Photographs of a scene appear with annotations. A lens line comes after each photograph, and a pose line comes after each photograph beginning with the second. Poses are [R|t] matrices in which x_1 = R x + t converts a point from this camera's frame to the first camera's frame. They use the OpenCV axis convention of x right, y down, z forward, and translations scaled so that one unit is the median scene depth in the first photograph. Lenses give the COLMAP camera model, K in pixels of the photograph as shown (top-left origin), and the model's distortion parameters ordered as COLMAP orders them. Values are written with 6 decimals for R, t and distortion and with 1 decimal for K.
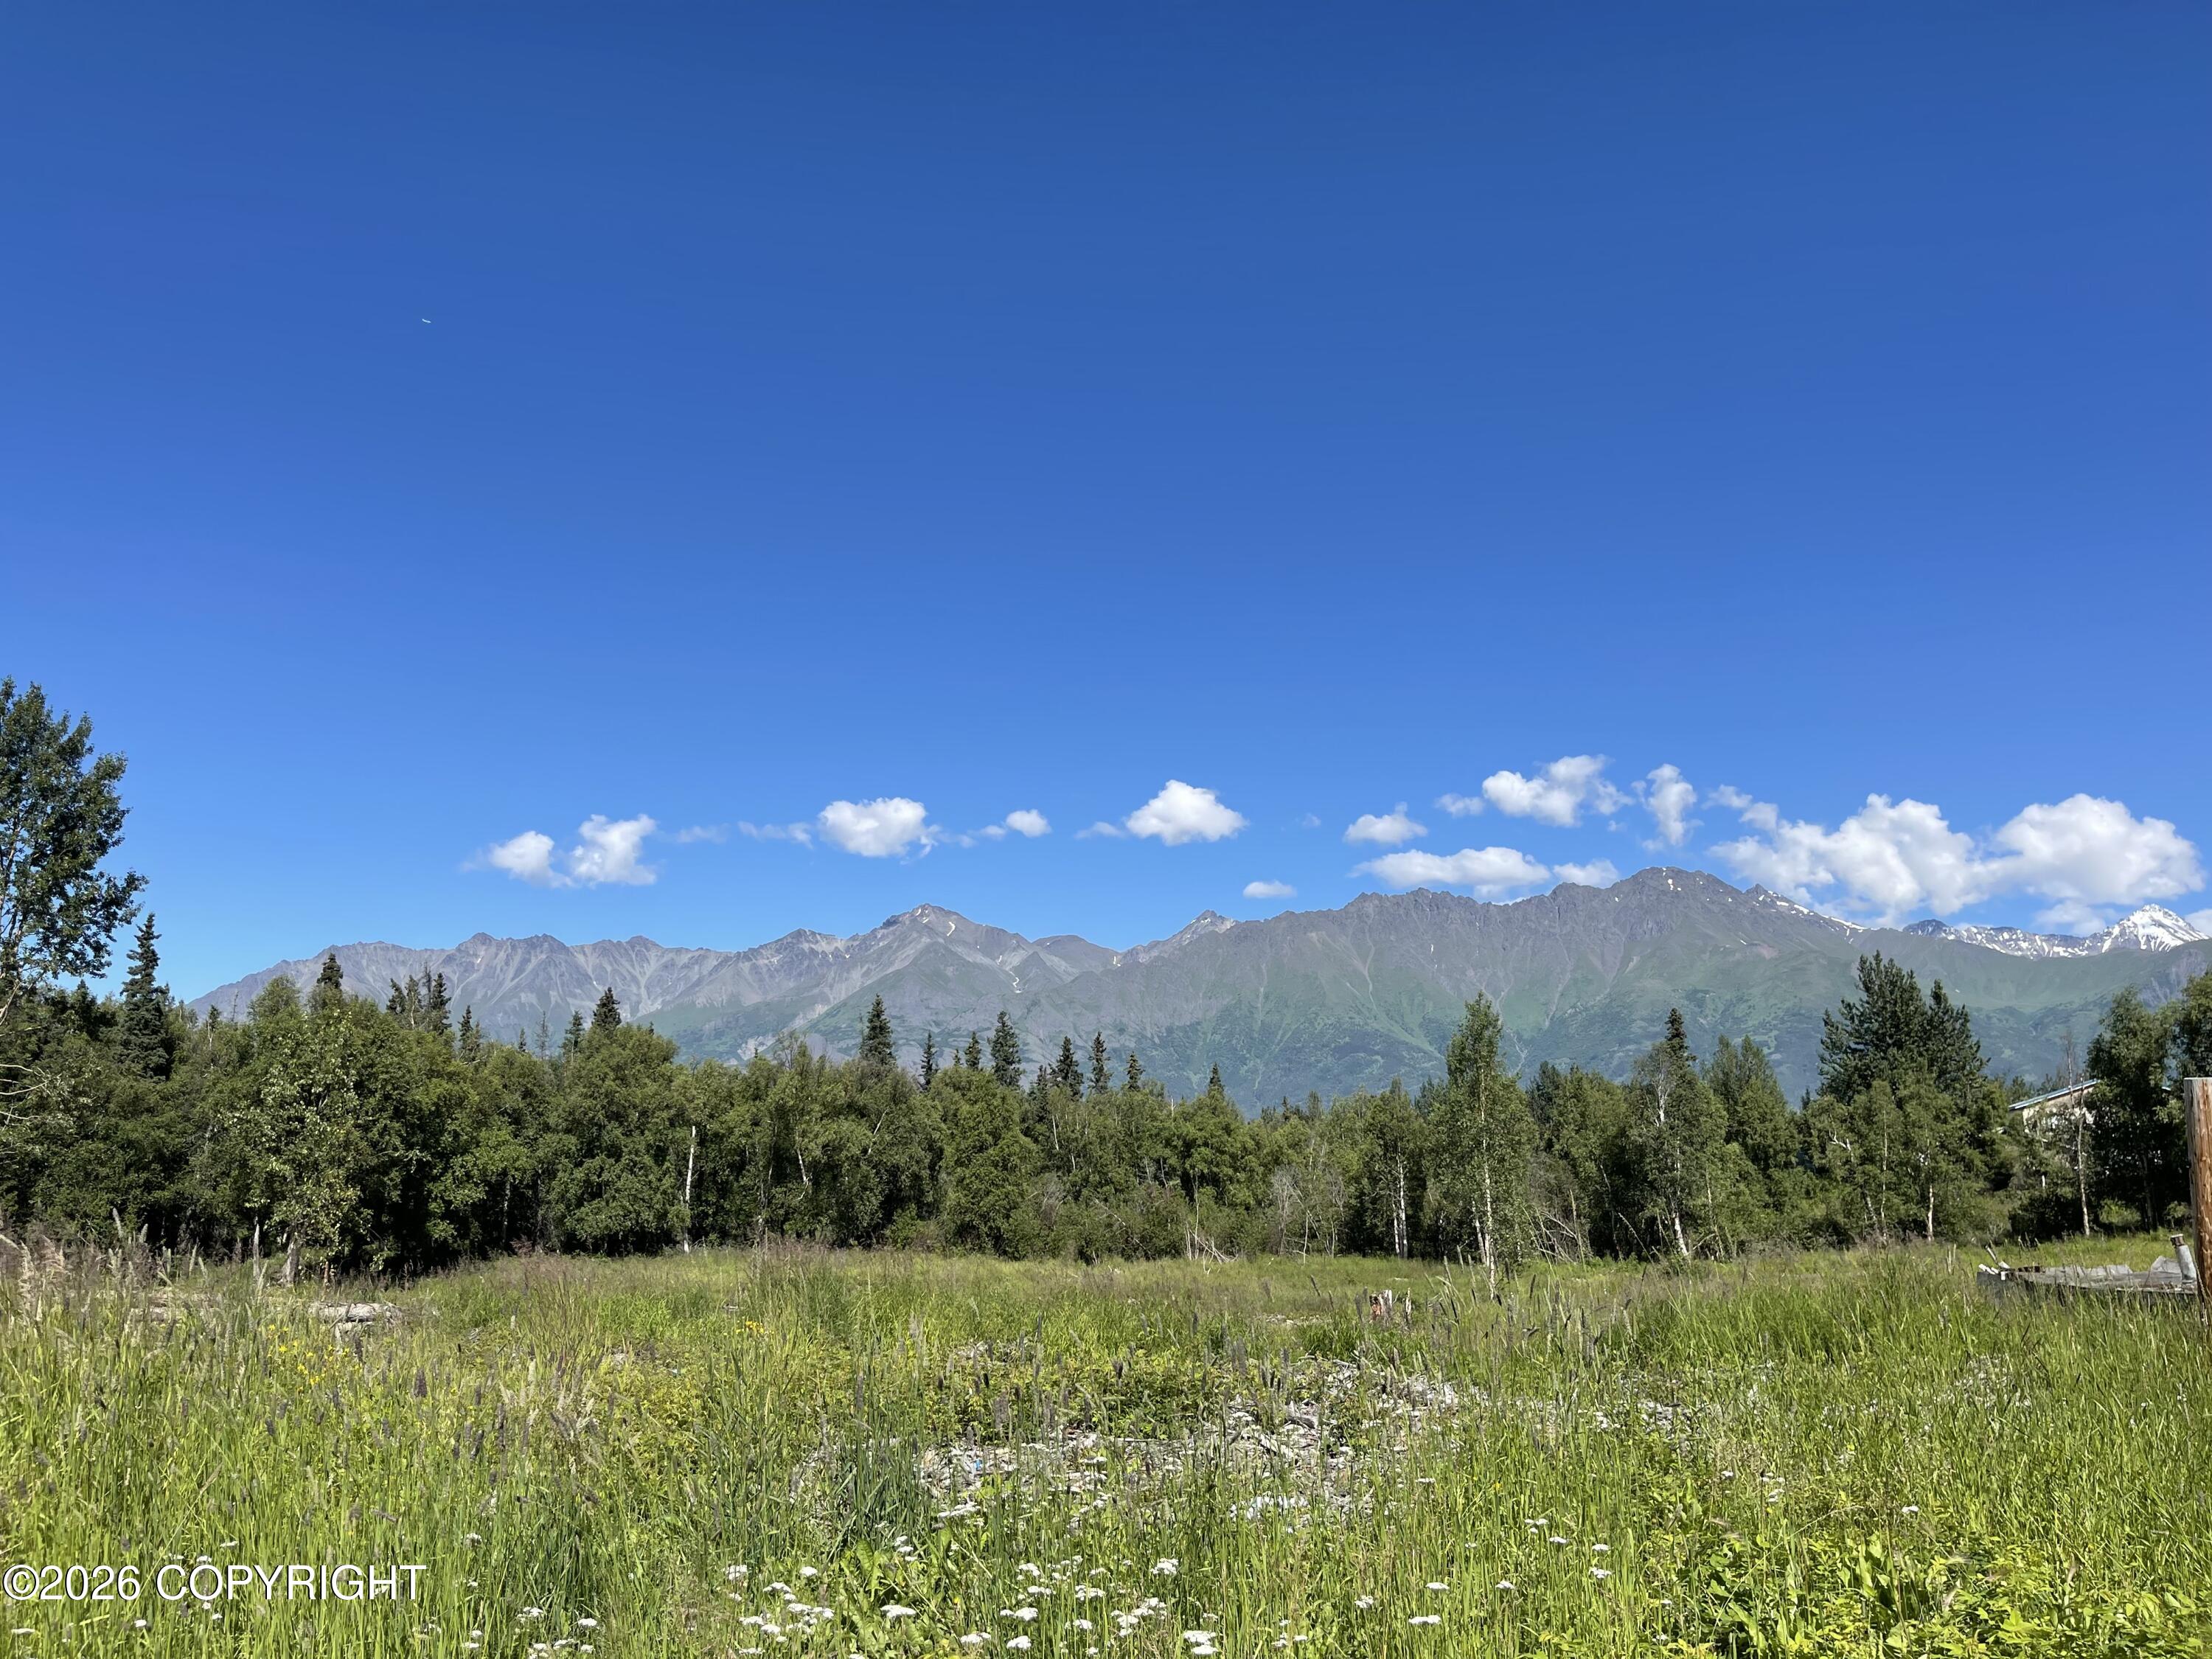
lens RADIAL K [[1643.6, 0, 1105.3], [0, 1643.6, 826.6], [0, 0, 1]] dist [0.051422, -0.068928]
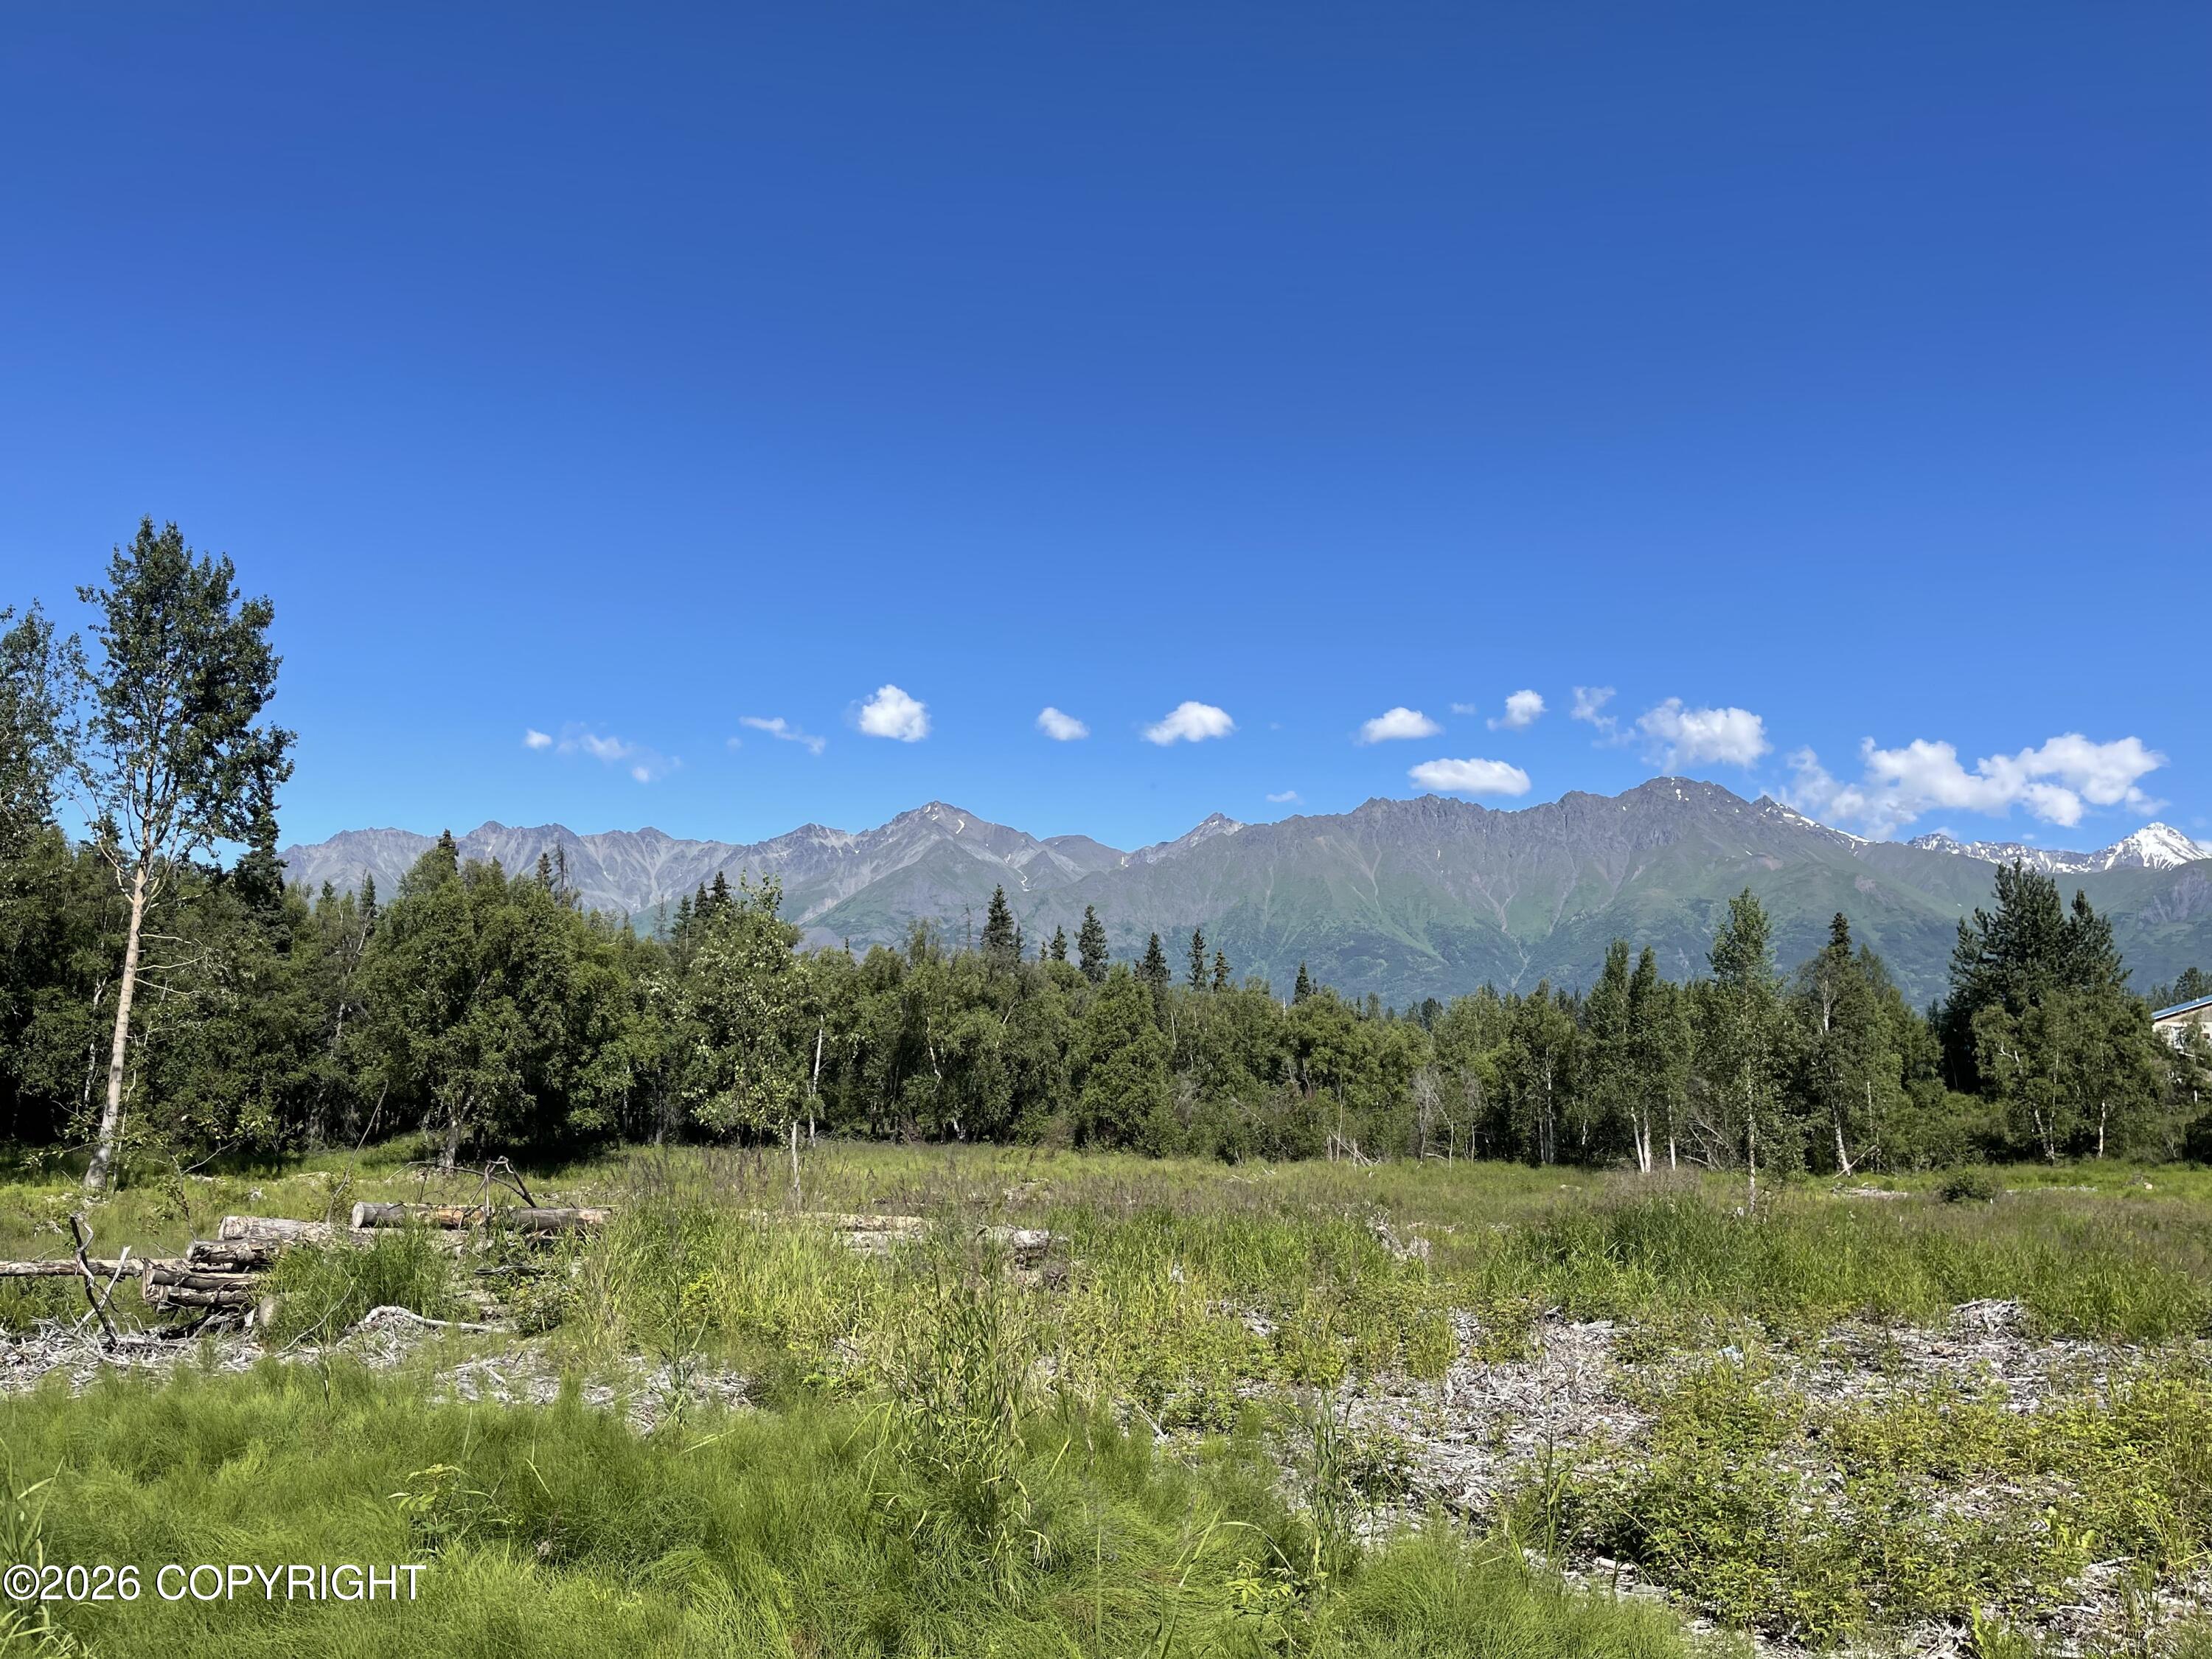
lens RADIAL K [[1643.6, 0, 1112.4], [0, 1643.6, 828.6], [0, 0, 1]] dist [0.051422, -0.068928]
pose [[0.999839, 0.017936, -0.000900, -0.080705], [-0.017847, 0.997932, 0.061758, 0.010481], [0.002006, -0.061732, 0.998091, 0.048078]]
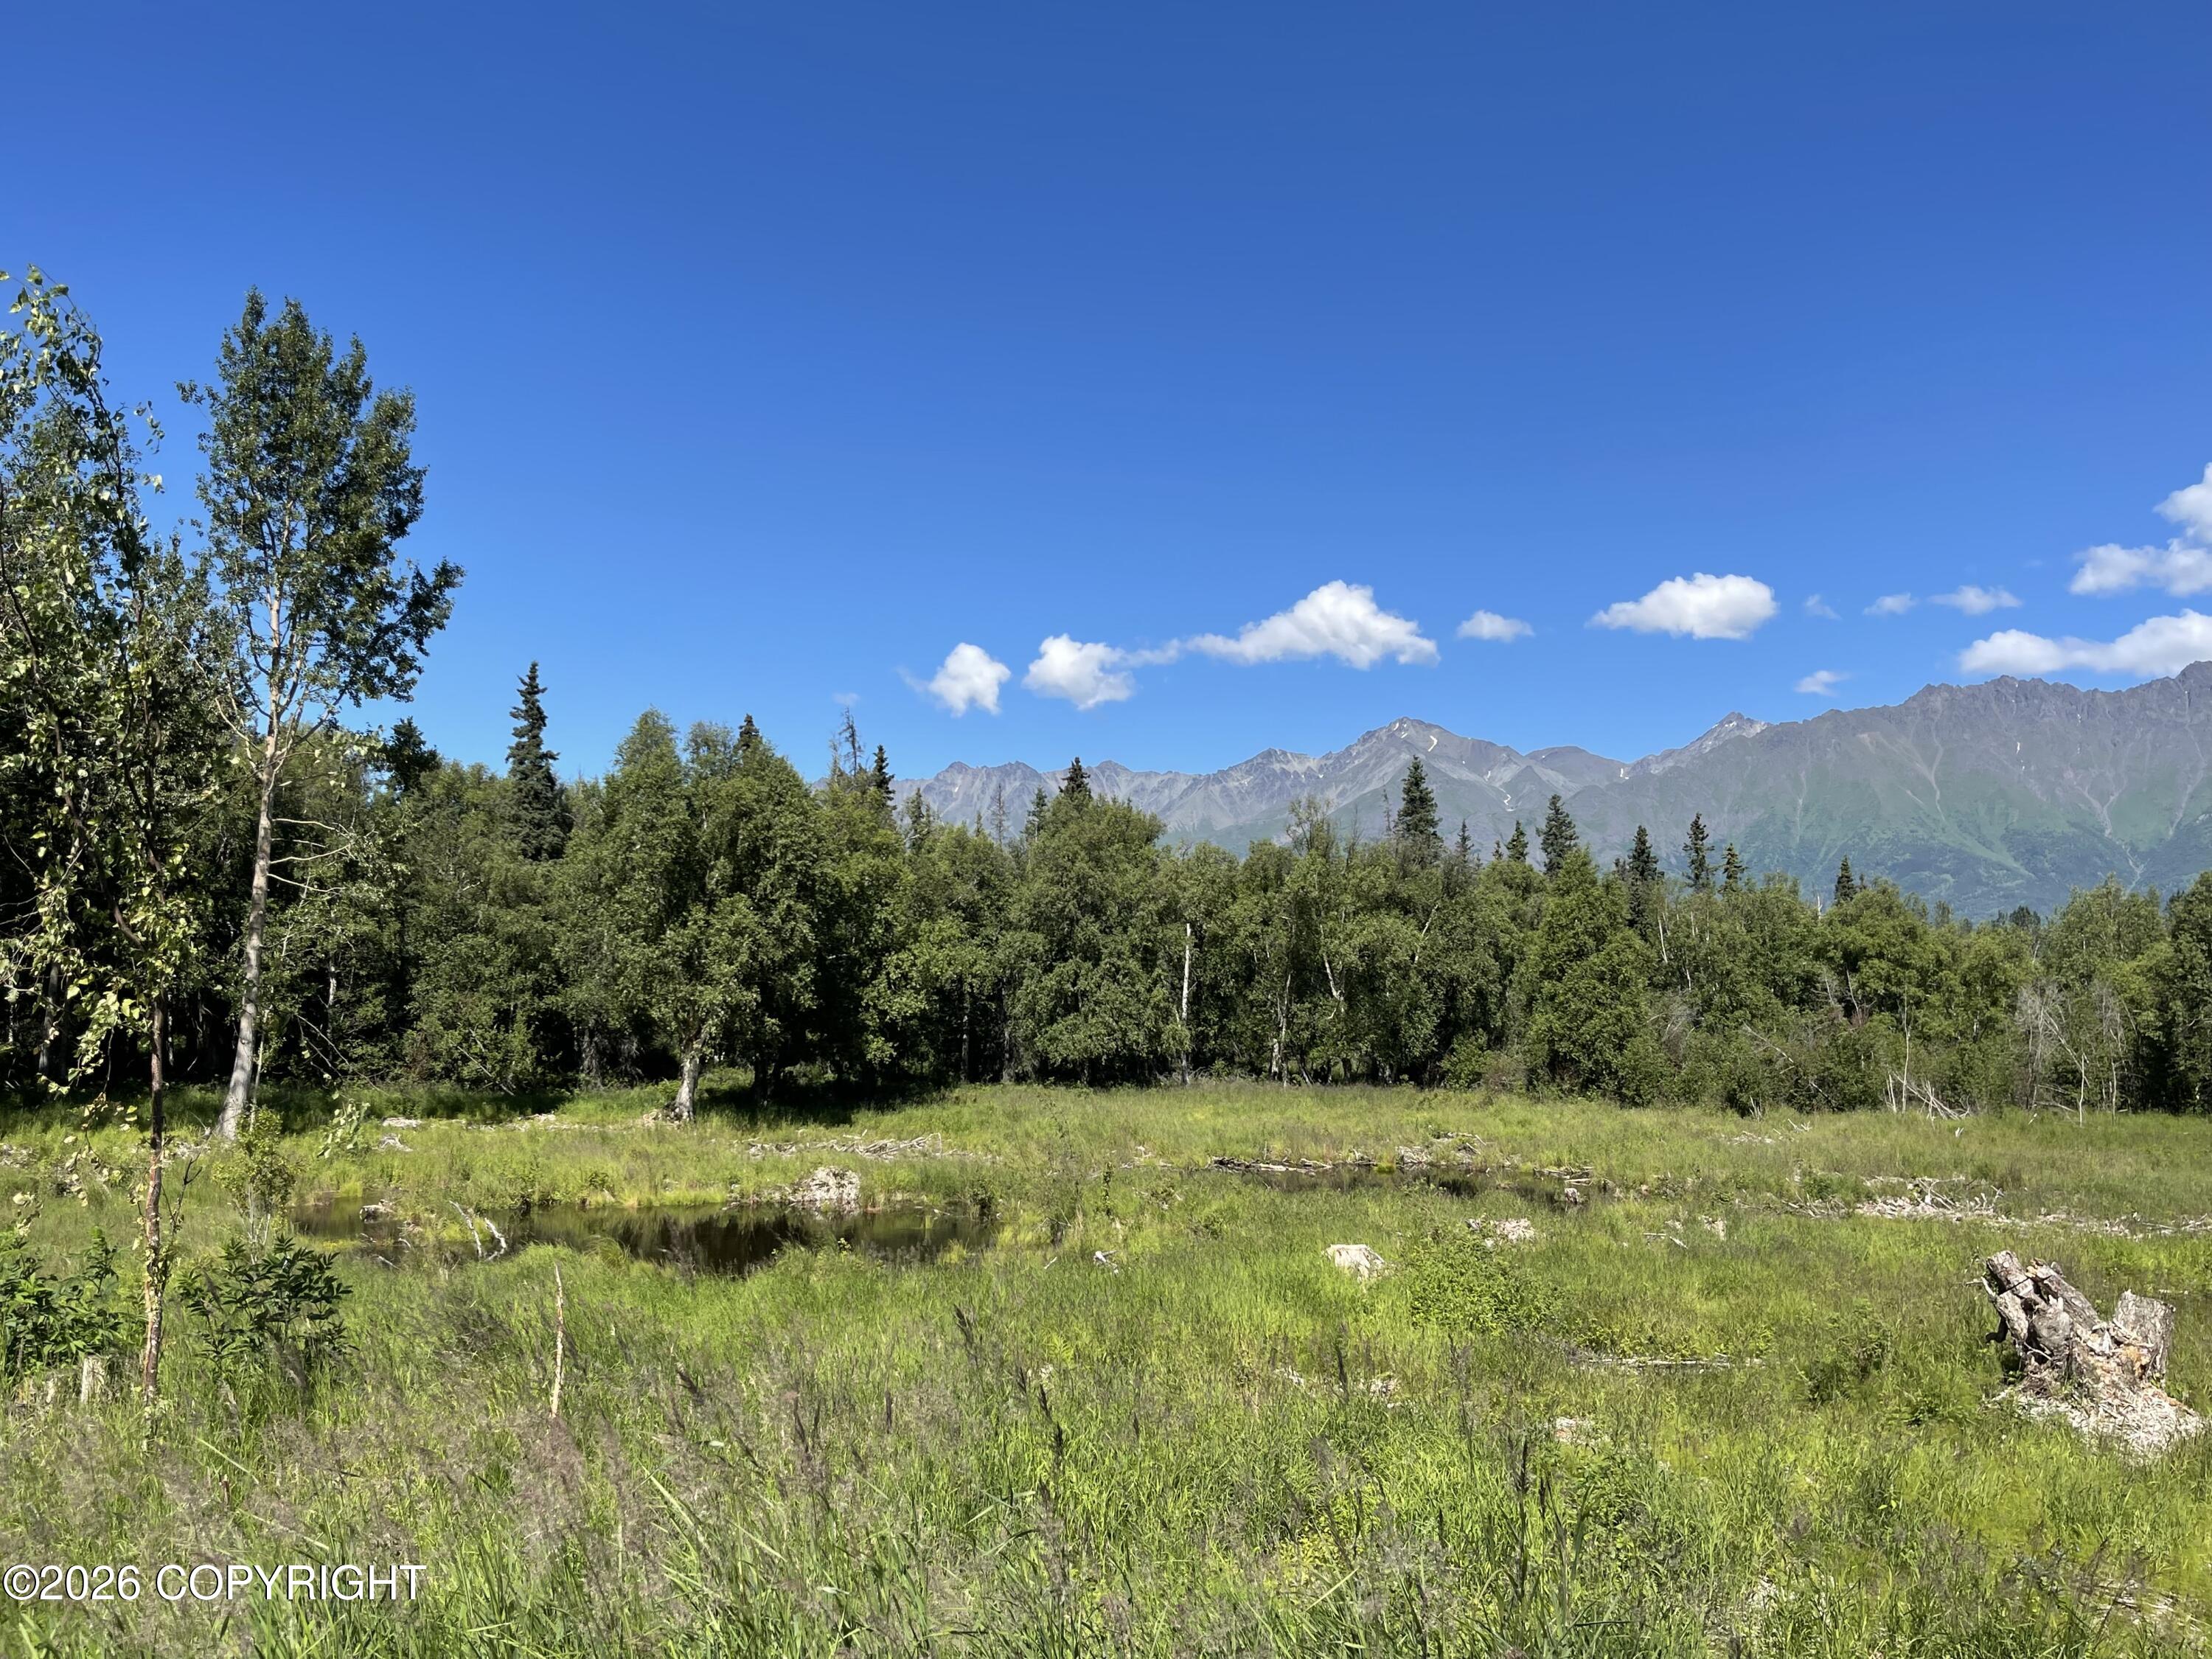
lens RADIAL K [[1766.6, 0, 1084.8], [0, 1766.6, 844.2], [0, 0, 1]] dist [0.040107, -0.052548]
pose [[0.958417, -0.016578, -0.284889, -0.061151], [0.049866, 0.992681, 0.109990, 0.052003], [0.280980, -0.119623, 0.952229, 0.209392]]
